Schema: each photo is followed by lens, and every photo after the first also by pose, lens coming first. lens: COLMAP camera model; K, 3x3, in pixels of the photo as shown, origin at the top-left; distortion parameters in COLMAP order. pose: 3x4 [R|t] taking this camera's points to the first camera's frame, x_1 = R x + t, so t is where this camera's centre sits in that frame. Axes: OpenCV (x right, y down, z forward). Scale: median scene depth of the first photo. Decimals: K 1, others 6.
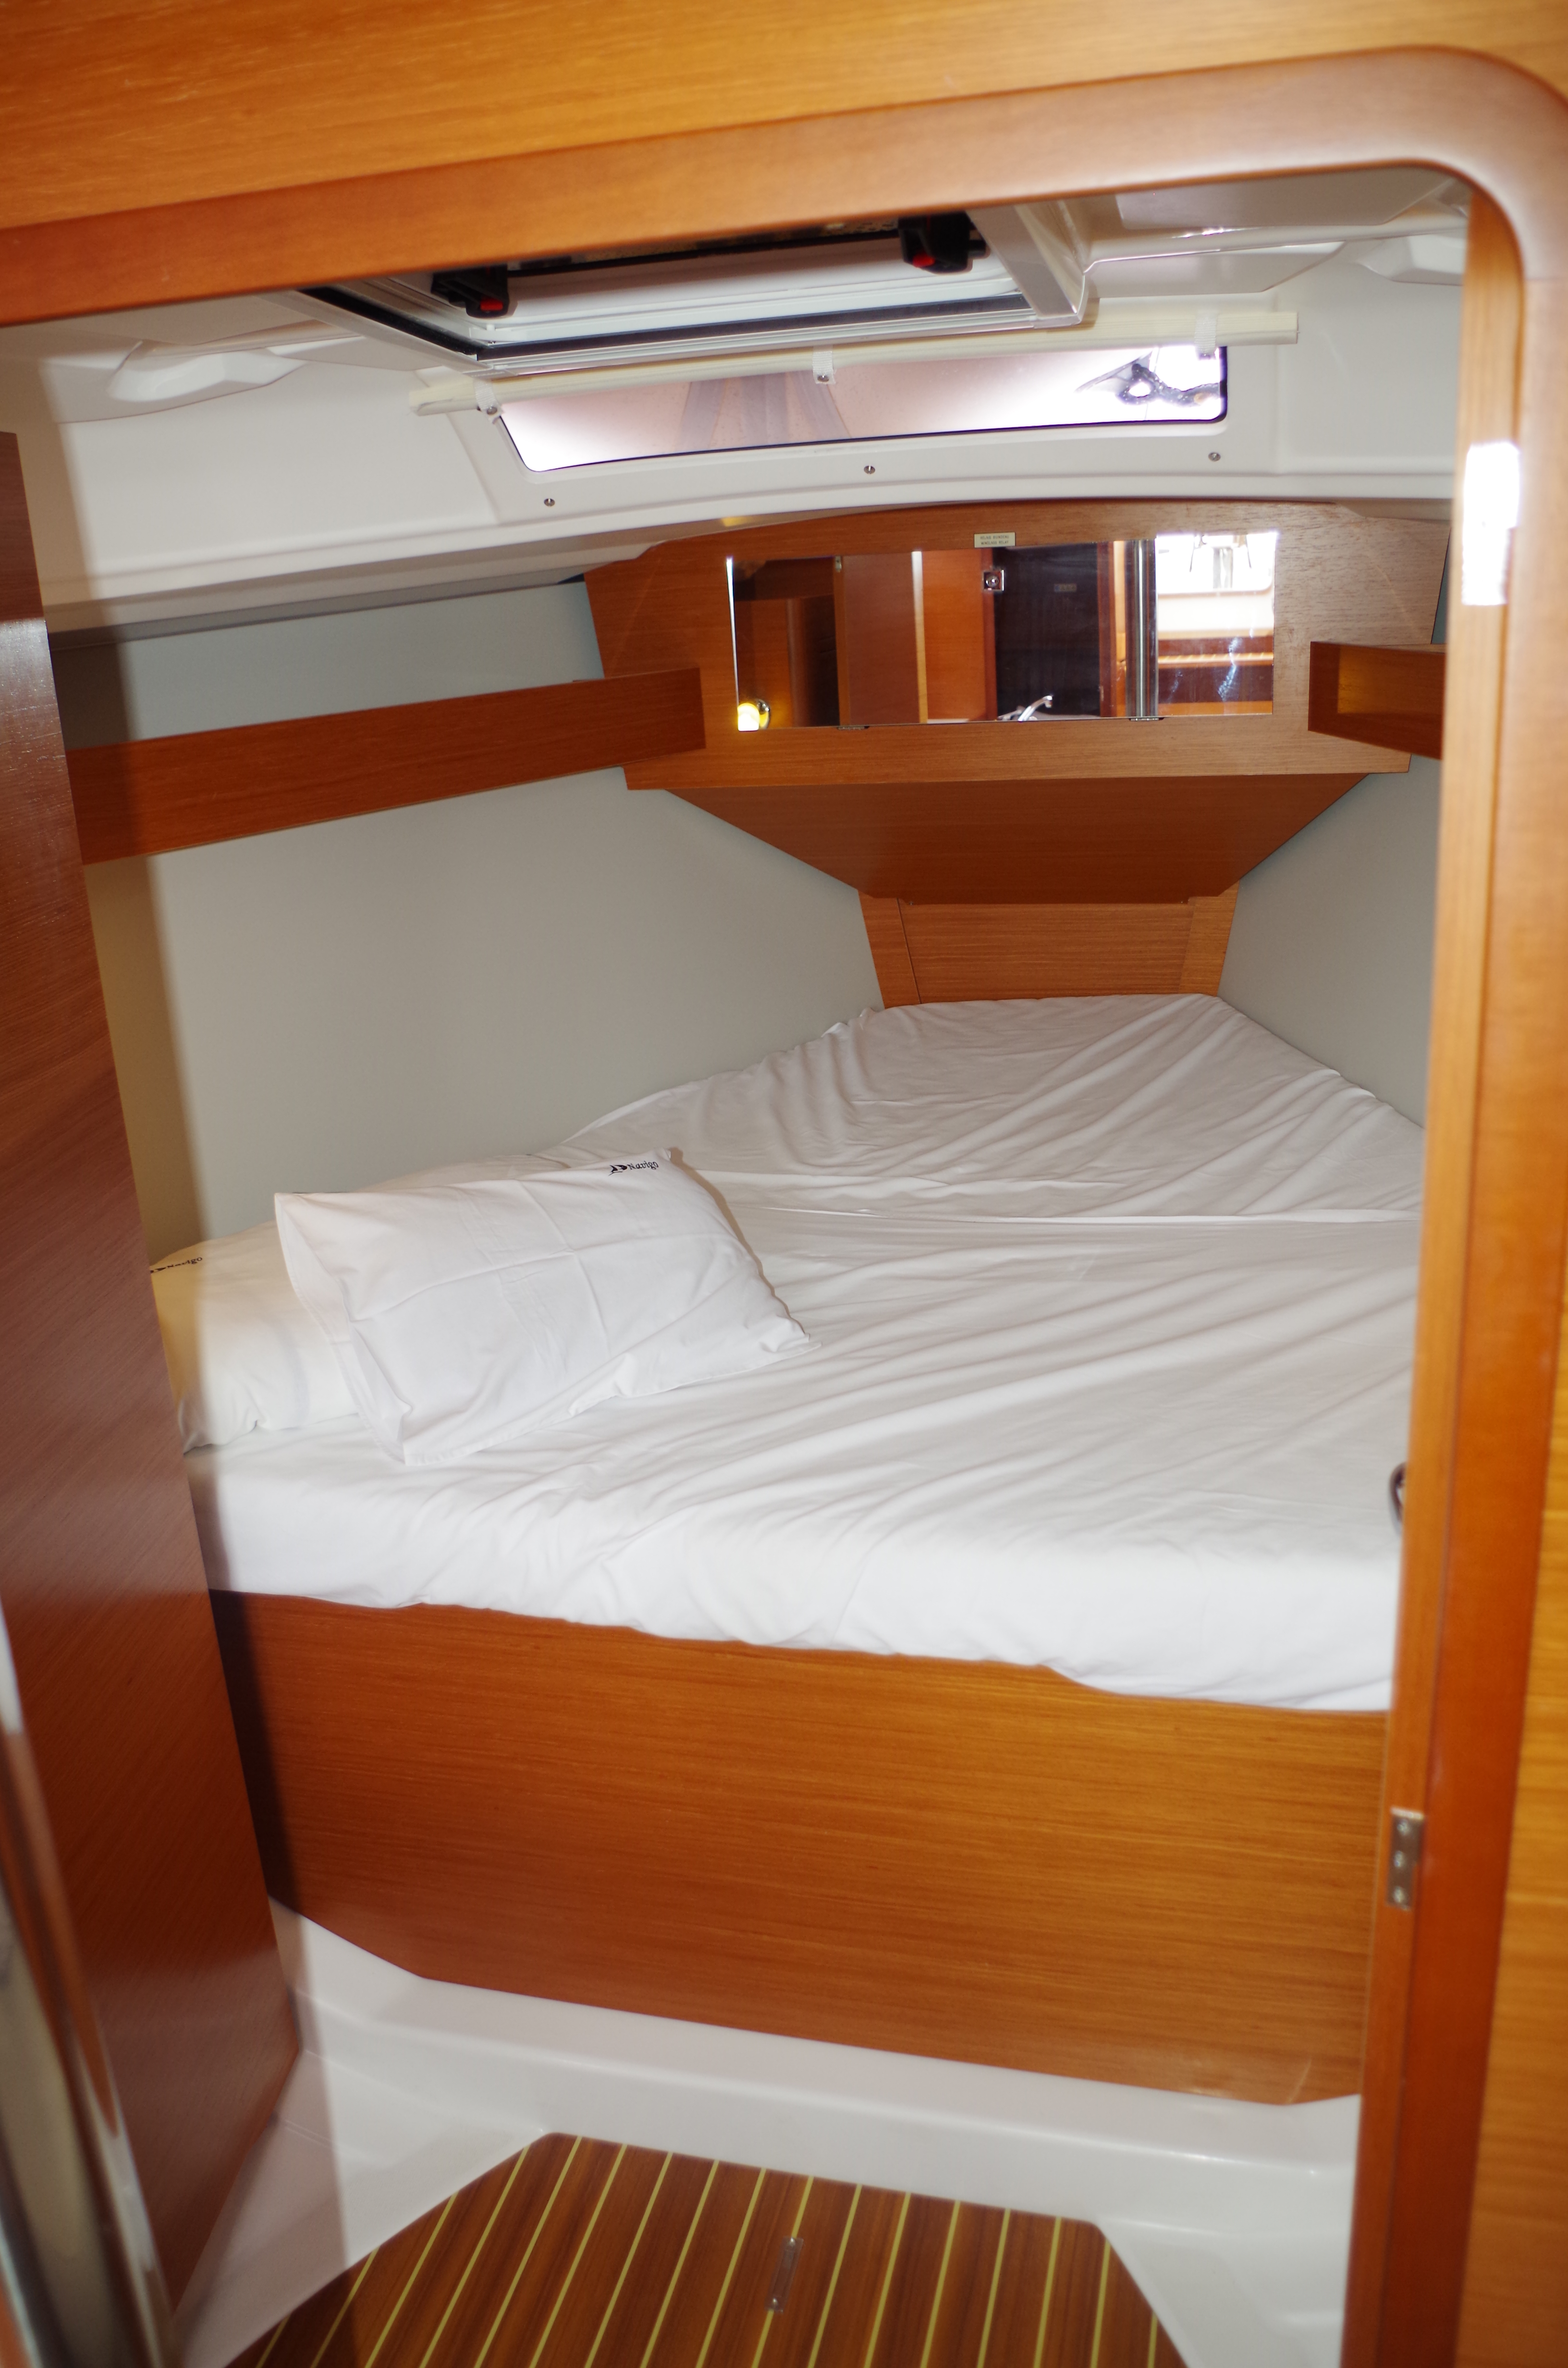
lens RADIAL K [[1851.8, 0, 772.7], [0, 1851.8, 1179.4], [0, 0, 1]] dist [-0.091640, 0.041082]
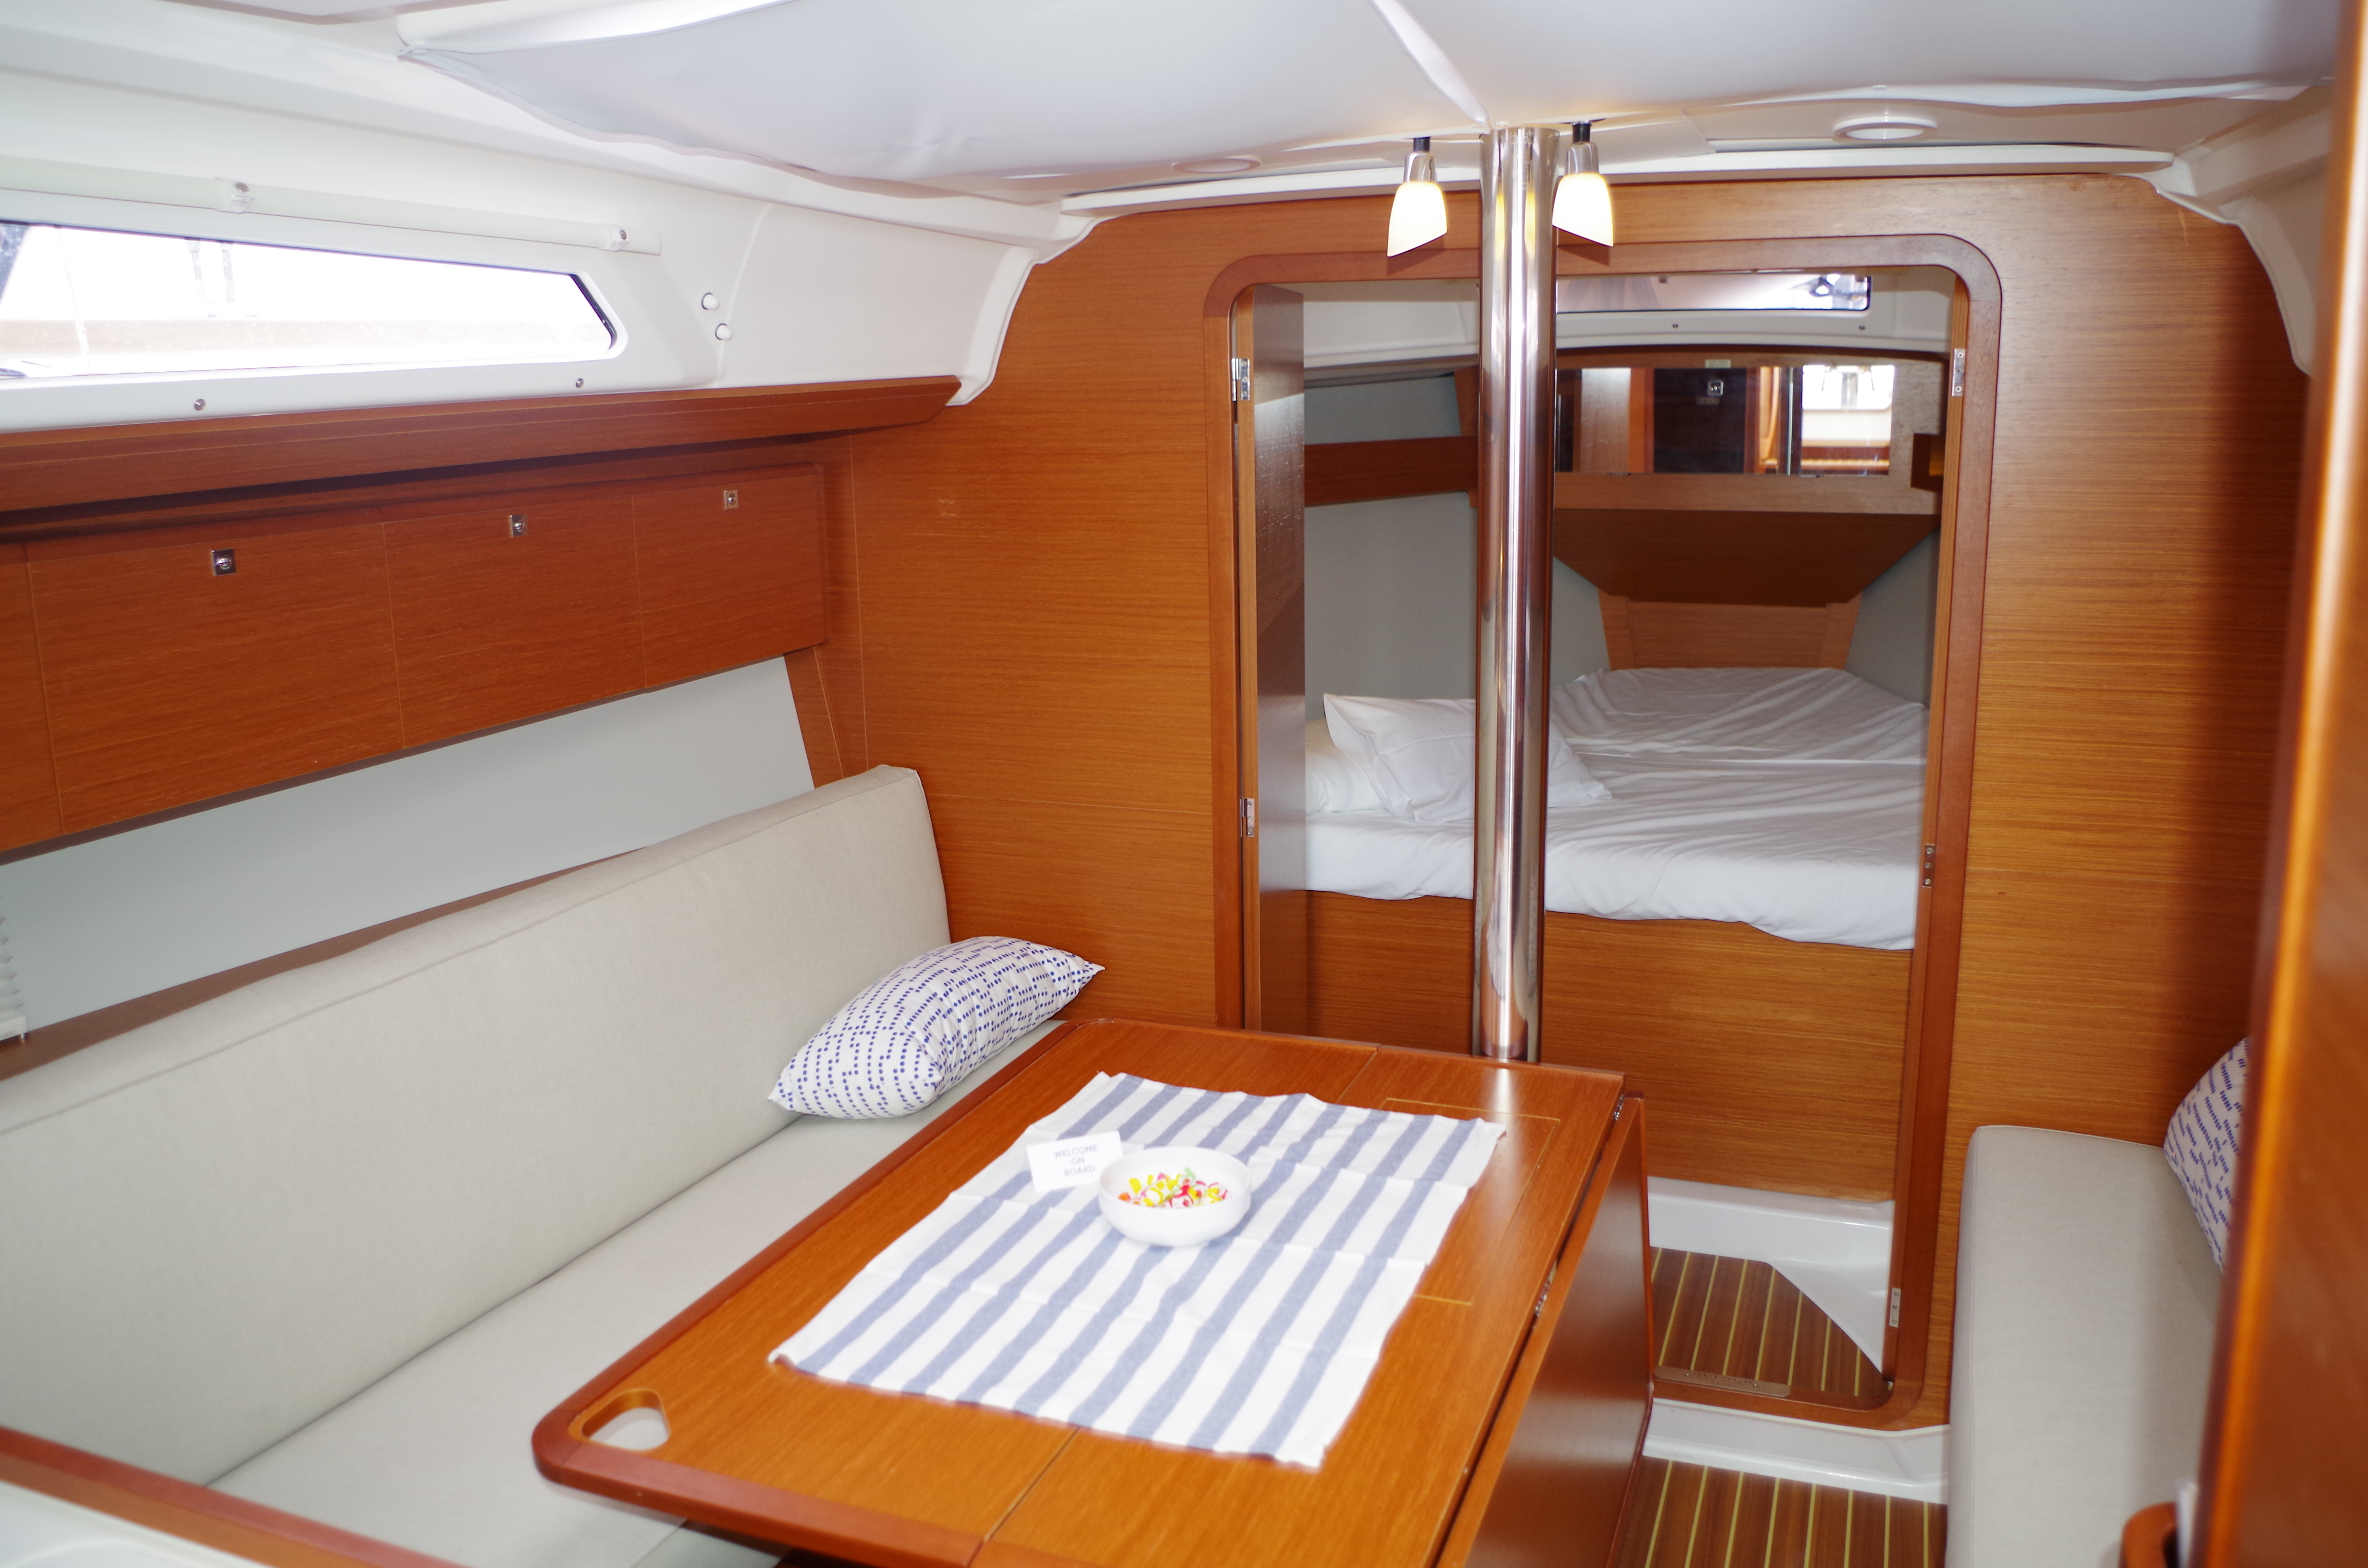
lens RADIAL K [[1851.8, 0, 1188.8], [0, 1851.8, 768.0], [0, 0, 1]] dist [-0.091640, 0.041082]
pose [[0.993438, 0.061026, -0.096735, -0.206903], [-0.071133, 0.991954, -0.104725, 0.262433], [0.089565, 0.110919, 0.989785, -0.761571]]
